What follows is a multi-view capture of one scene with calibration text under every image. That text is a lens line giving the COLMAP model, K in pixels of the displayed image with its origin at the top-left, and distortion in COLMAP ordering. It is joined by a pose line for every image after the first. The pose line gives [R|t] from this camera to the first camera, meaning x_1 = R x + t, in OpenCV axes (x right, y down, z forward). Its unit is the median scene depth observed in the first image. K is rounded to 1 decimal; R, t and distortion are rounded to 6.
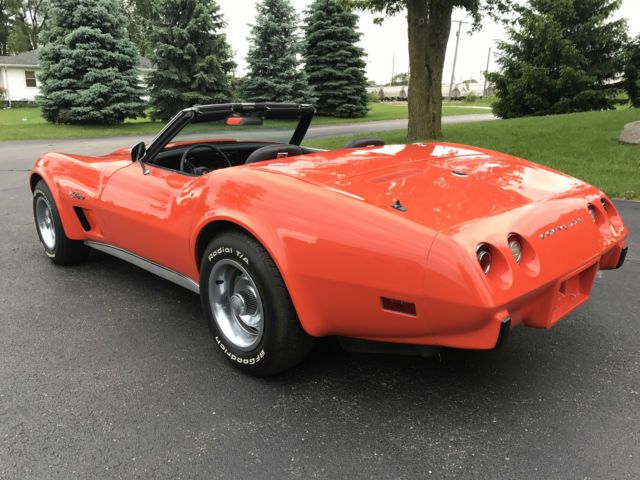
lens RADIAL K [[523.9, 0, 320.1], [0, 523.9, 239.7], [0, 0, 1]] dist [0.011696, -0.021482]
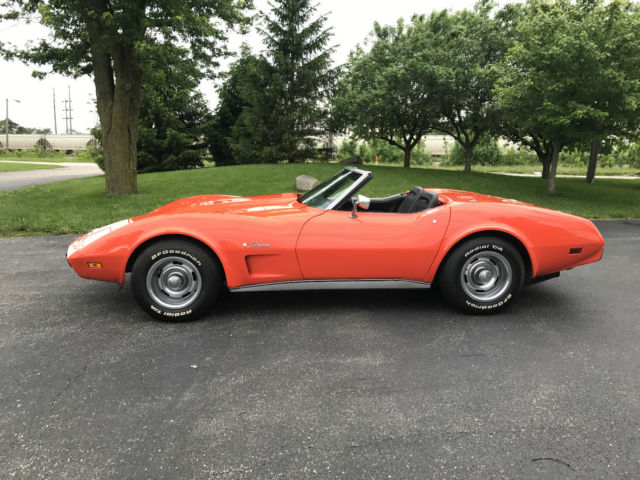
lens RADIAL K [[523.9, 0, 319.2], [0, 523.9, 239.8], [0, 0, 1]] dist [0.011696, -0.021482]
pose [[0.632411, -0.105446, 0.767422, -1.265683], [0.180493, 0.983482, -0.013606, -0.055321], [-0.753311, 0.147119, 0.640998, 0.160895]]
